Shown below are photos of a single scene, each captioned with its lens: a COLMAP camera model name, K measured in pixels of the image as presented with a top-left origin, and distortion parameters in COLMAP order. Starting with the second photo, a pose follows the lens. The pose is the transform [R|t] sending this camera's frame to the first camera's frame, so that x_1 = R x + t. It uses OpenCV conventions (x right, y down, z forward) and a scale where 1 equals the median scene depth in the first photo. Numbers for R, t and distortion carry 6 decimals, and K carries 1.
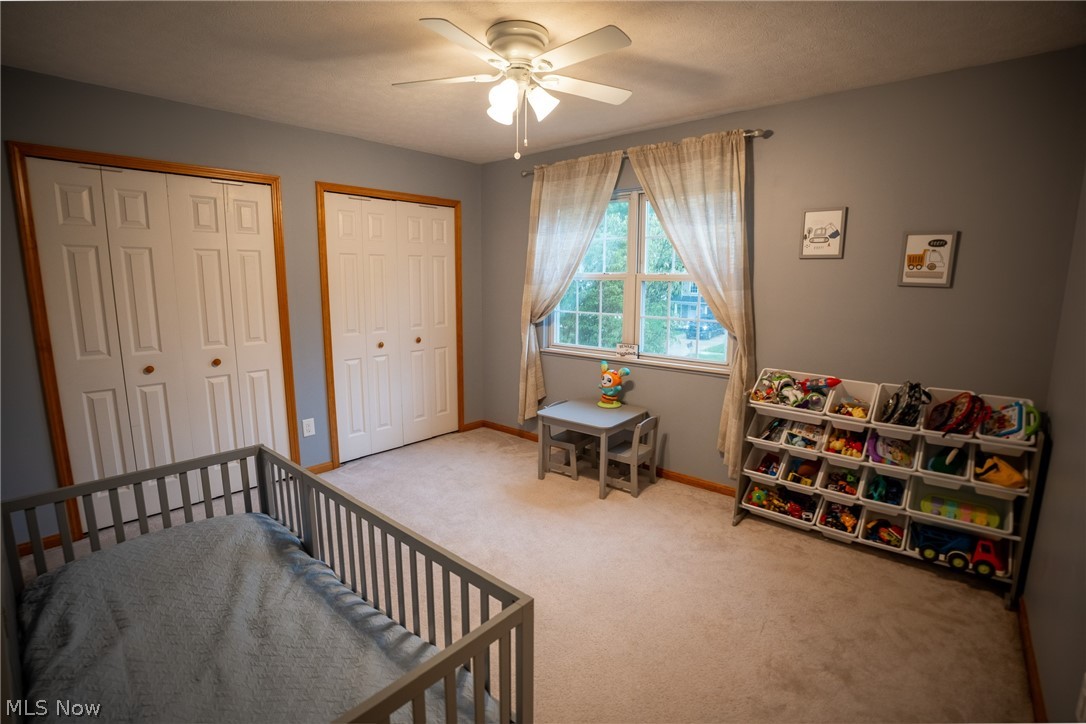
lens RADIAL K [[509.0, 0, 537.5], [0, 509.0, 356.1], [0, 0, 1]] dist [-0.063646, 0.014464]
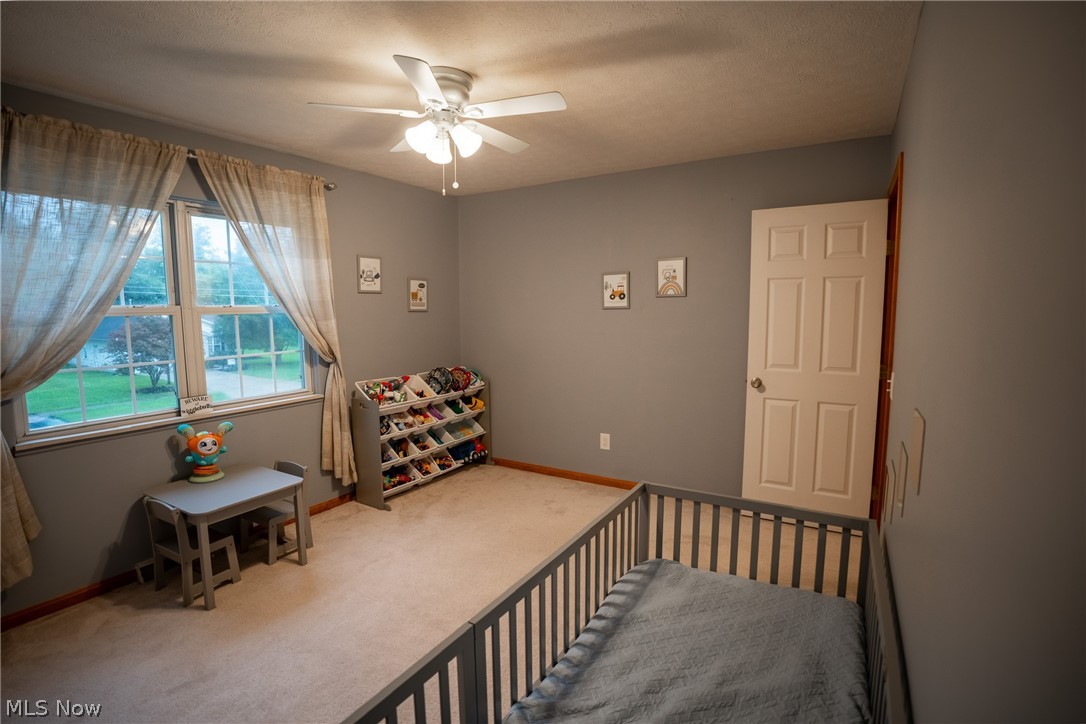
lens RADIAL K [[509.0, 0, 550.6], [0, 509.0, 353.2], [0, 0, 1]] dist [-0.063646, 0.014464]
pose [[-0.178790, -0.091211, 0.979650, -0.666763], [0.156896, 0.980309, 0.119906, -0.095726], [-0.971297, 0.175141, -0.160959, 0.599639]]
